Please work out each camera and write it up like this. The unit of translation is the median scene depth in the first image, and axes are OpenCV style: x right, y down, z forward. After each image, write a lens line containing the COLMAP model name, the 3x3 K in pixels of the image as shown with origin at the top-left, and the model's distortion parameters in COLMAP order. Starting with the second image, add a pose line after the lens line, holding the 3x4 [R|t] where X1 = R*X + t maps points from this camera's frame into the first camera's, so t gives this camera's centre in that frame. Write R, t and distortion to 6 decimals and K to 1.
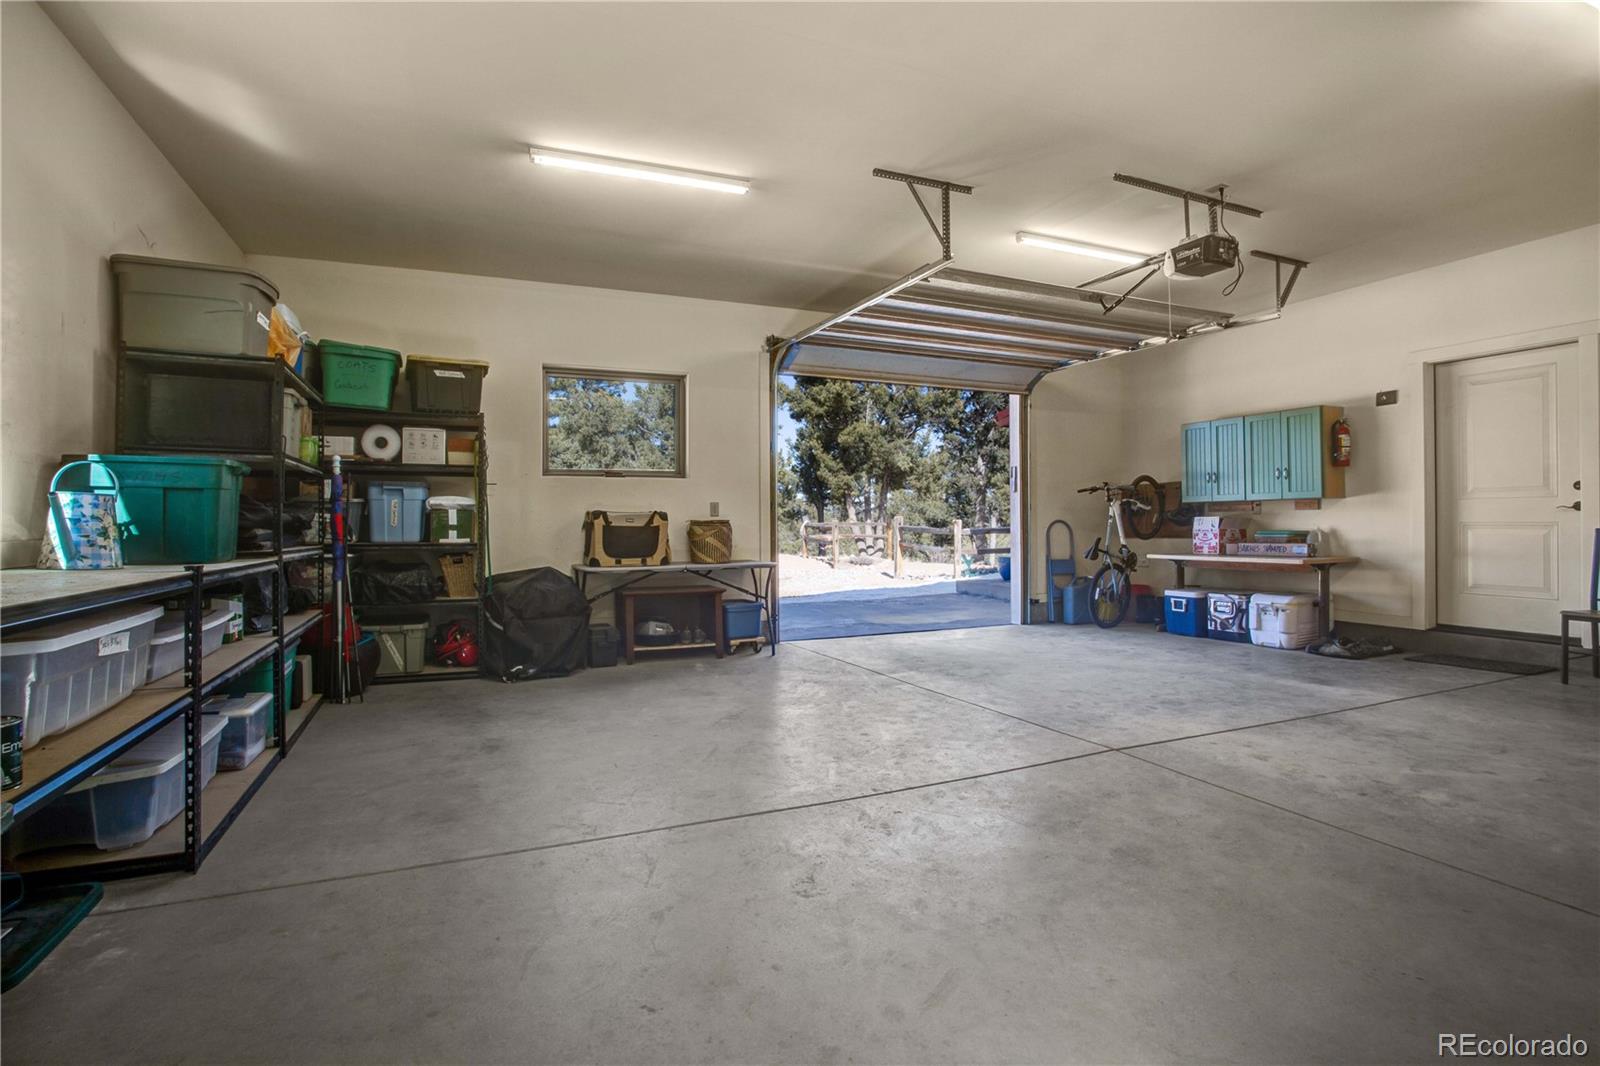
lens RADIAL K [[782.4, 0, 798.9], [0, 782.4, 523.8], [0, 0, 1]] dist [-0.065534, 0.023751]
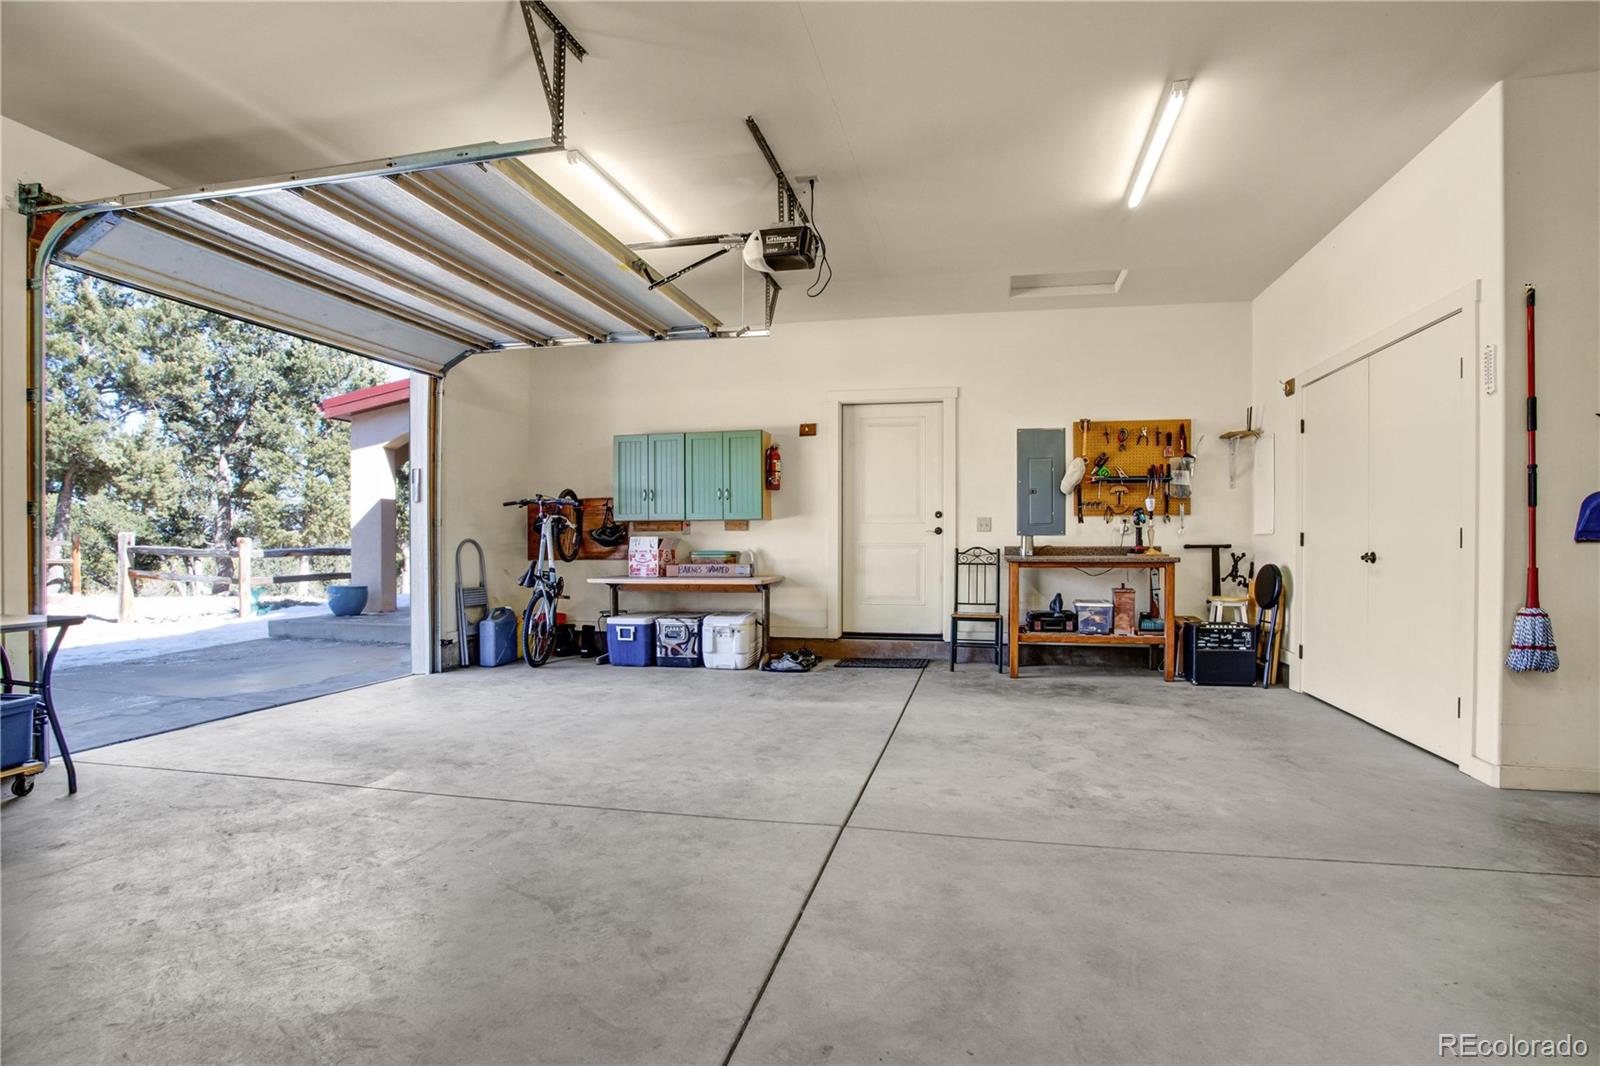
lens RADIAL K [[803.2, 0, 799.1], [0, 803.2, 550.8], [0, 0, 1]] dist [-0.070376, 0.027493]
pose [[0.602820, -0.003429, 0.797870, -0.137839], [-0.002821, 0.999975, 0.006428, 0.001245], [-0.797873, -0.006125, 0.602795, 0.269338]]
